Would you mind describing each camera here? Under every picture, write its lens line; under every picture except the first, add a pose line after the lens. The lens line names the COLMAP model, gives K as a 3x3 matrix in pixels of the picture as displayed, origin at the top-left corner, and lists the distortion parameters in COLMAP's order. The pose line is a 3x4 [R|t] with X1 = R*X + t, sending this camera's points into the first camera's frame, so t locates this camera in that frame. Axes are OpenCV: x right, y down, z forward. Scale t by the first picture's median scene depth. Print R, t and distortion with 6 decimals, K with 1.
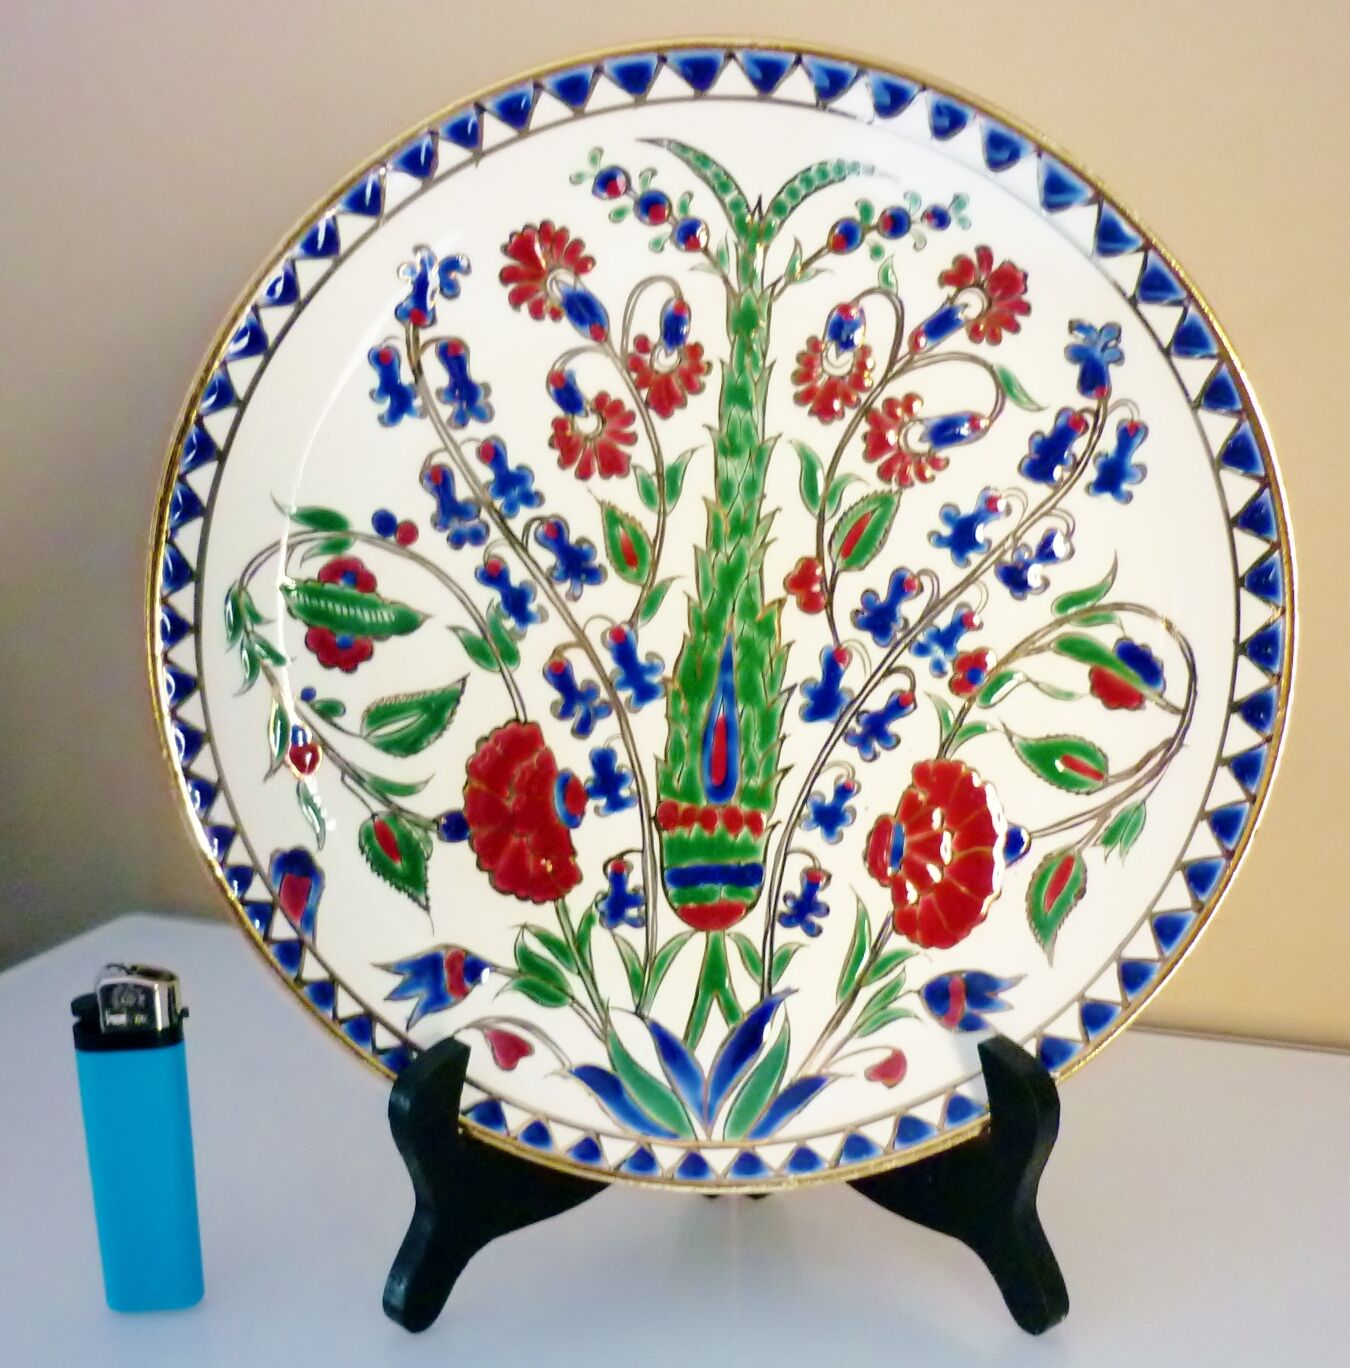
lens RADIAL K [[2181.2, 0, 783.6], [0, 2181.2, 822.1], [0, 0, 1]] dist [-0.150880, 0.265023]
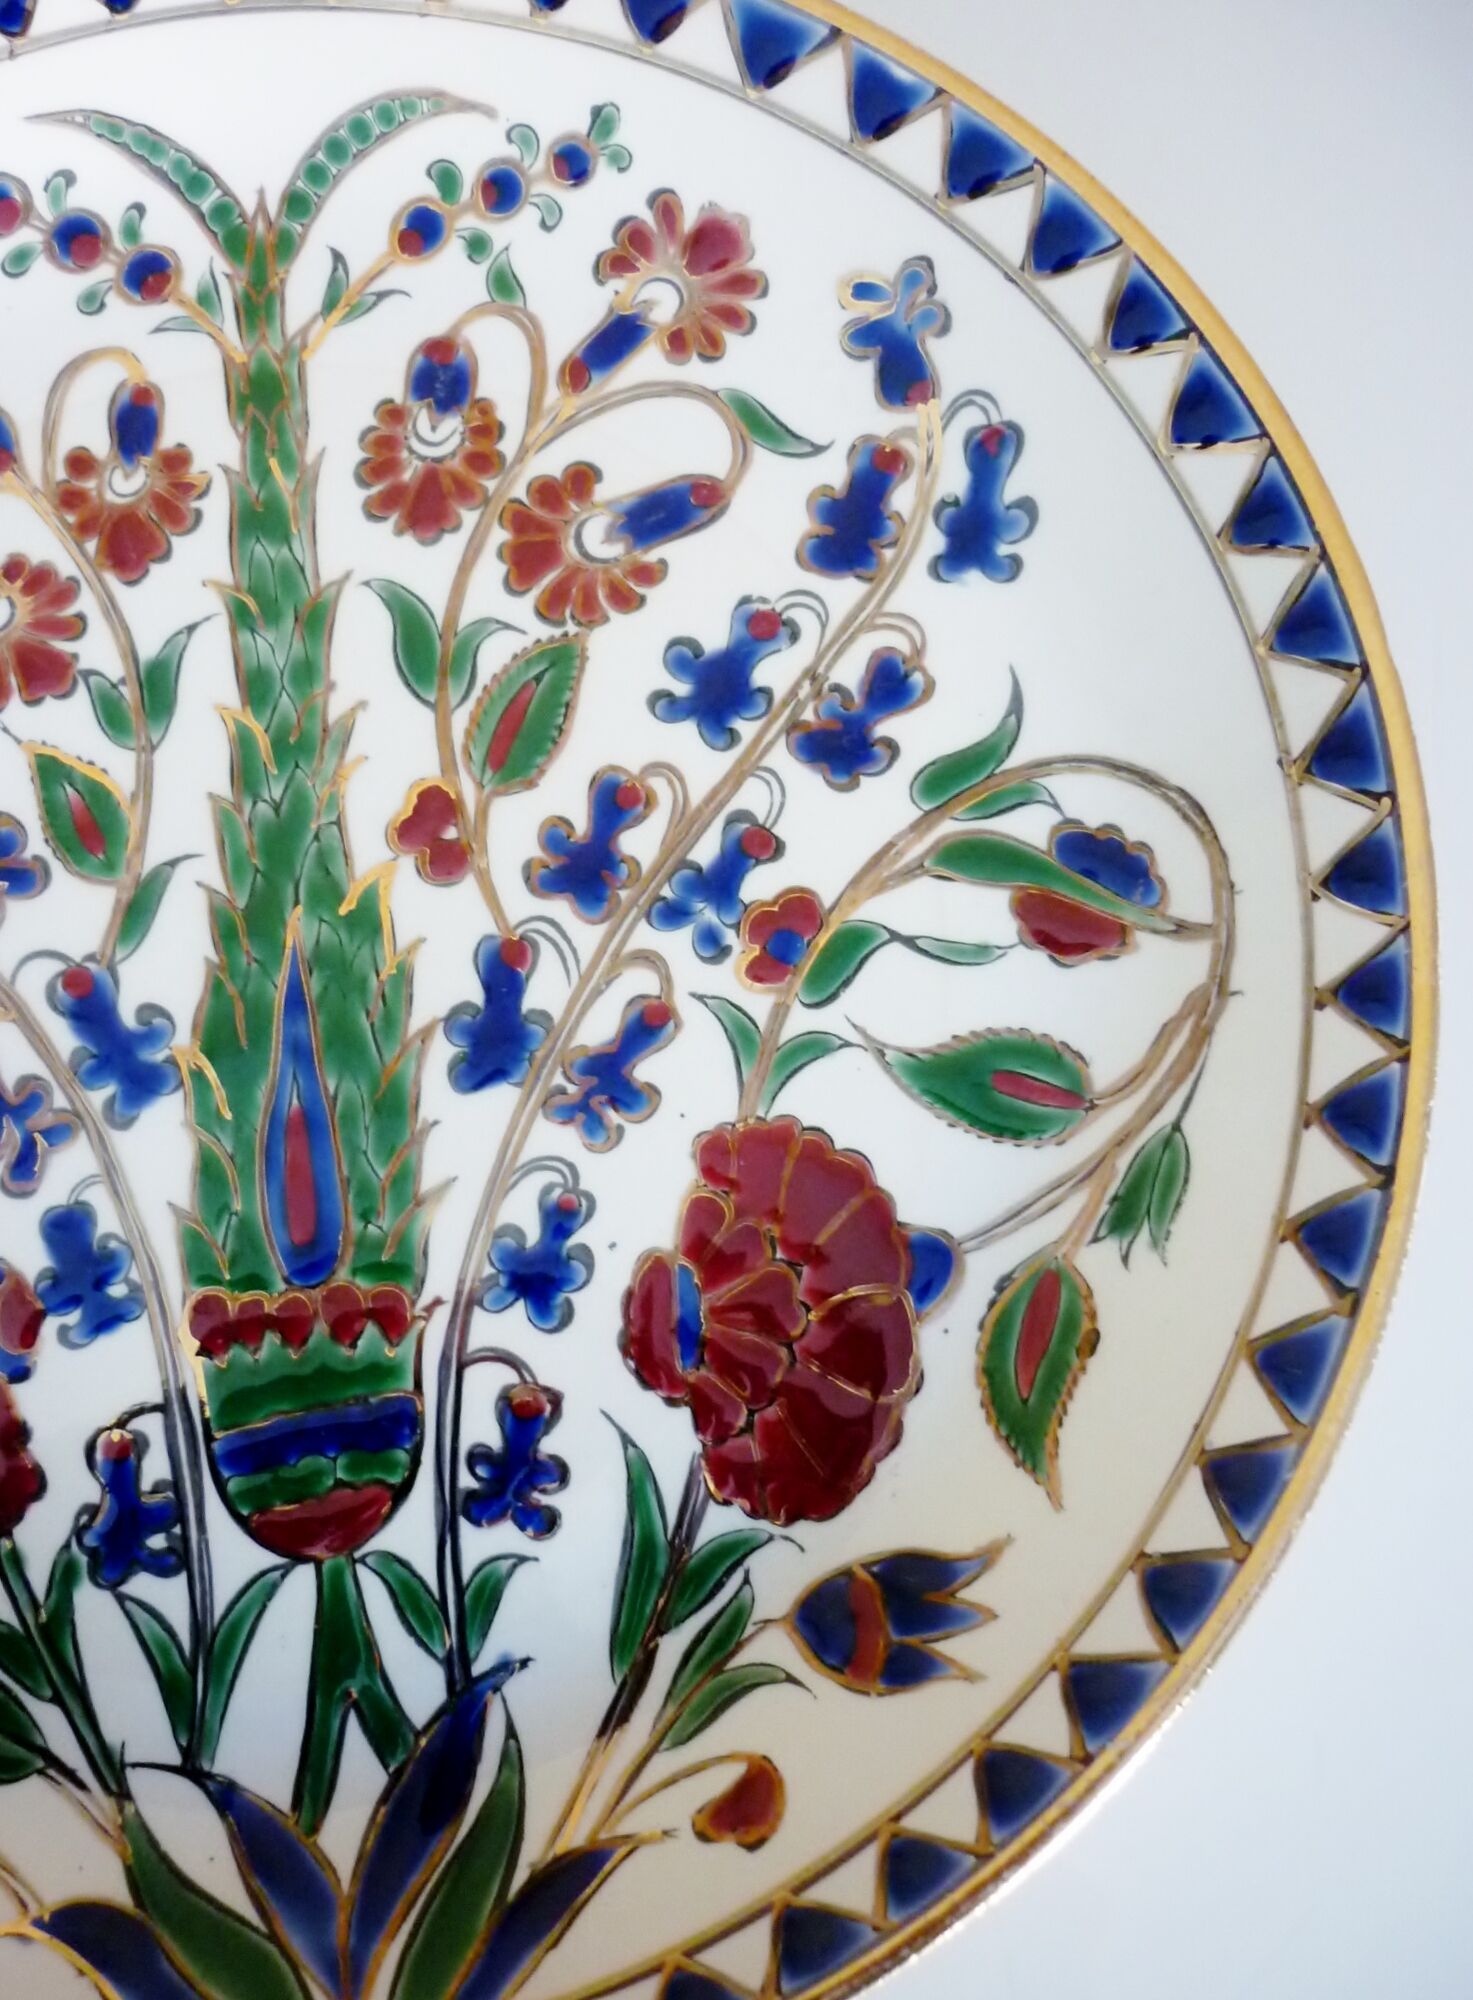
lens RADIAL K [[2090.5, 0, 678.3], [0, 2090.5, 1007.1], [0, 0, 1]] dist [-0.105008, 0.177340]
pose [[0.987740, -0.155804, 0.009685, 0.056840], [0.148688, 0.920100, -0.362365, 0.116048], [0.047547, 0.359363, 0.931986, 0.559086]]
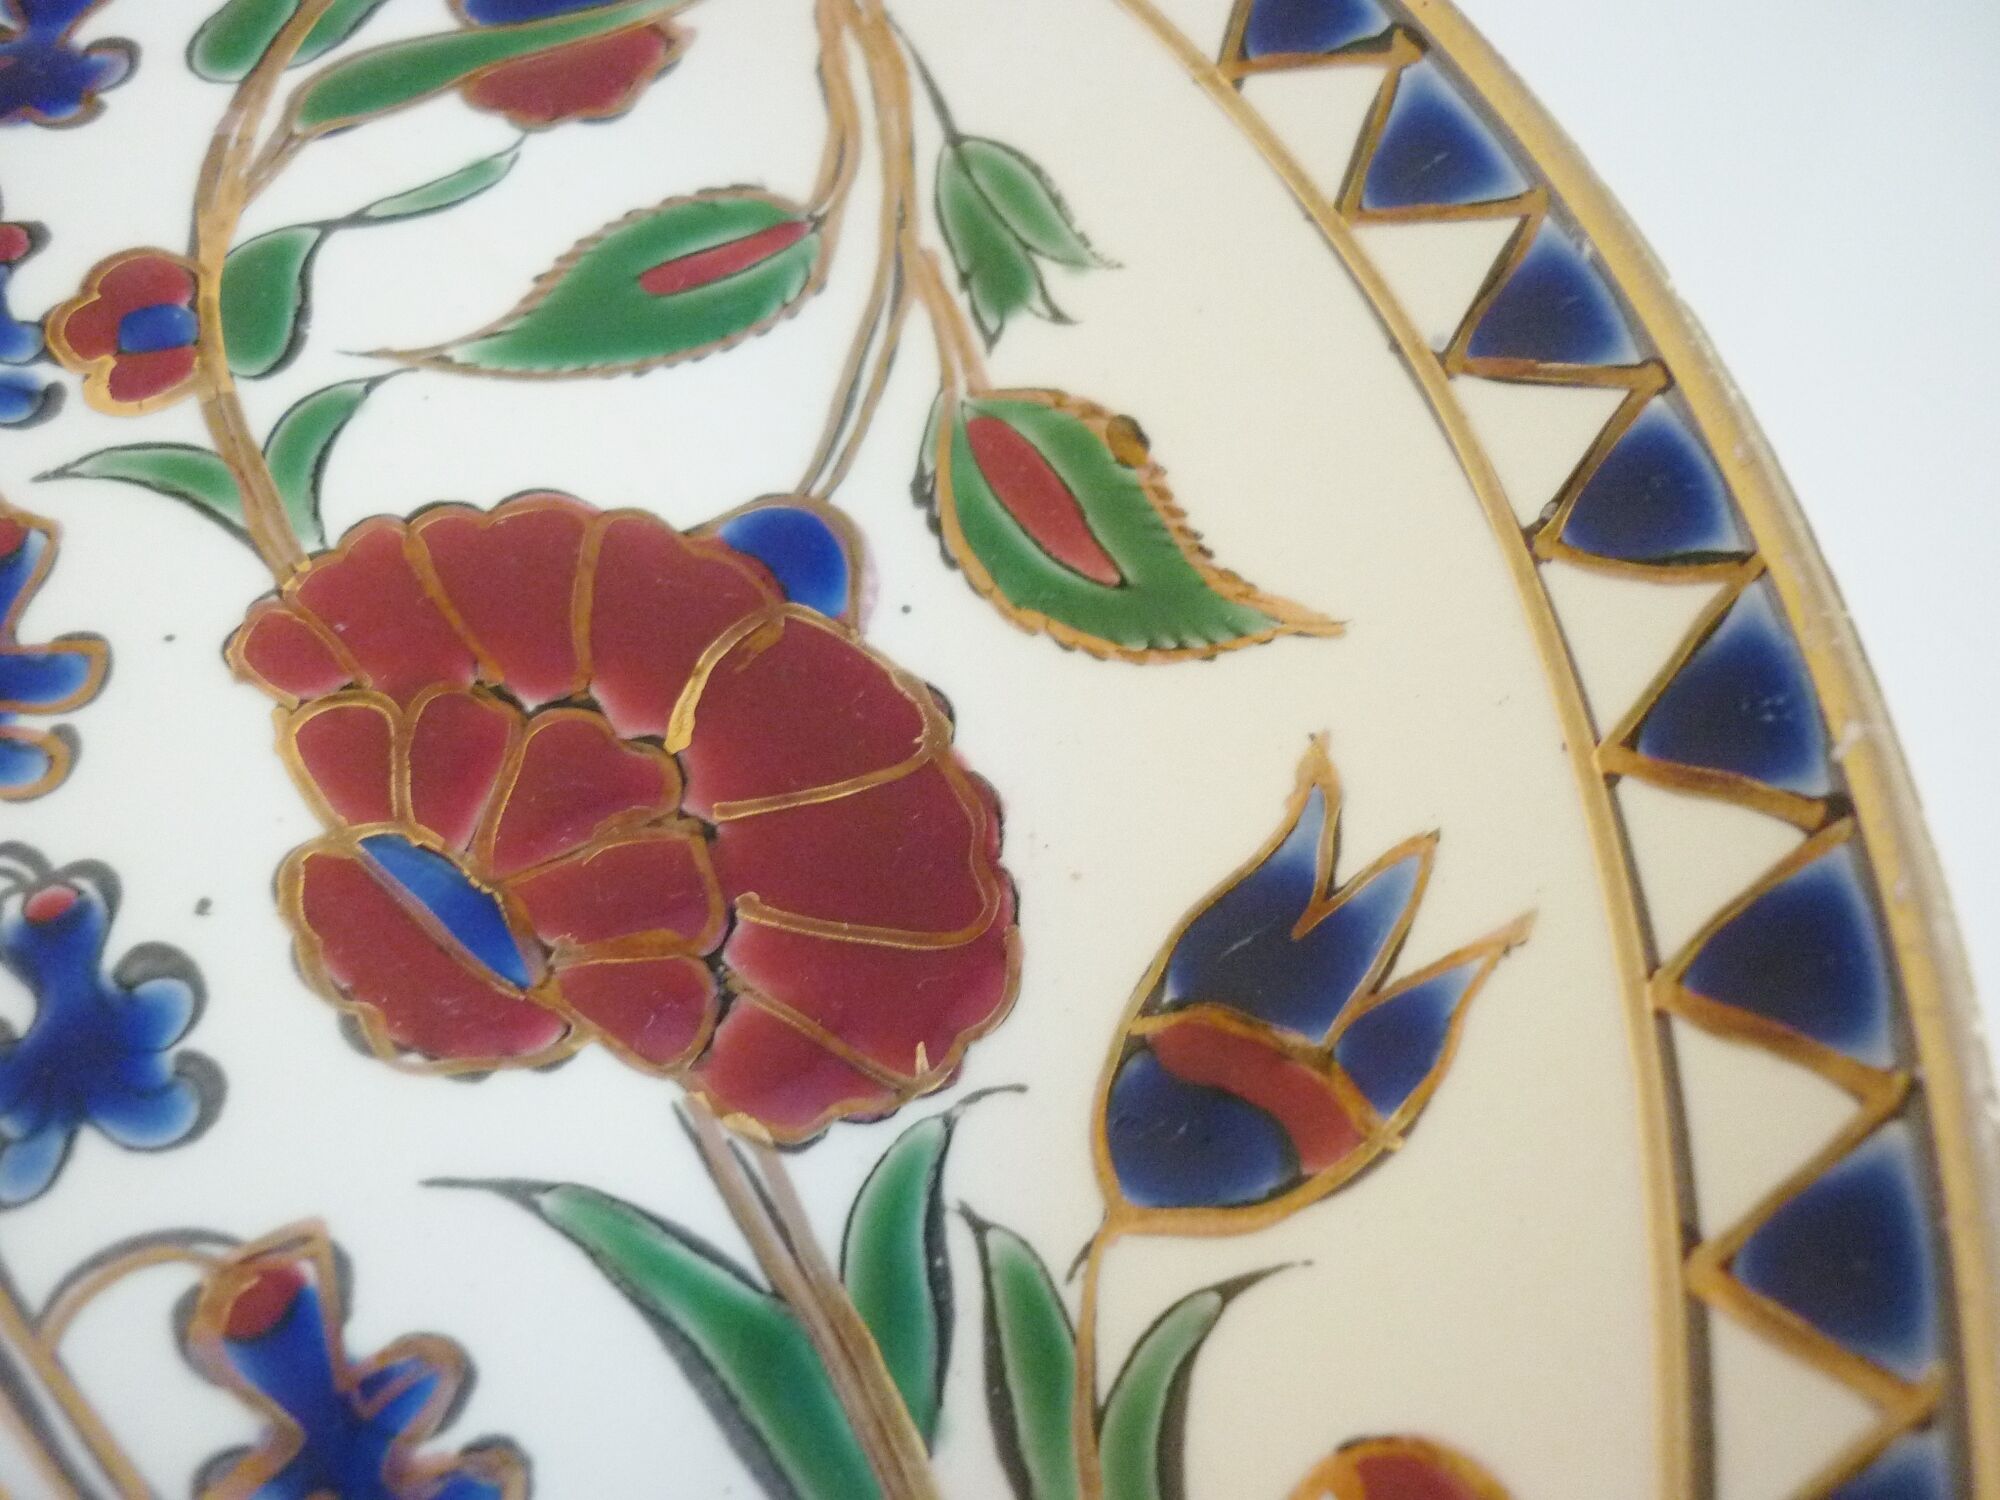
lens RADIAL K [[1990.2, 0, 1021.8], [0, 1990.2, 791.5], [0, 0, 1]] dist [-0.103712, 0.139780]
pose [[0.561529, -0.643226, 0.520524, -0.007216], [0.827273, 0.423149, -0.369546, 0.120699], [0.017442, 0.638126, 0.769734, 0.865533]]
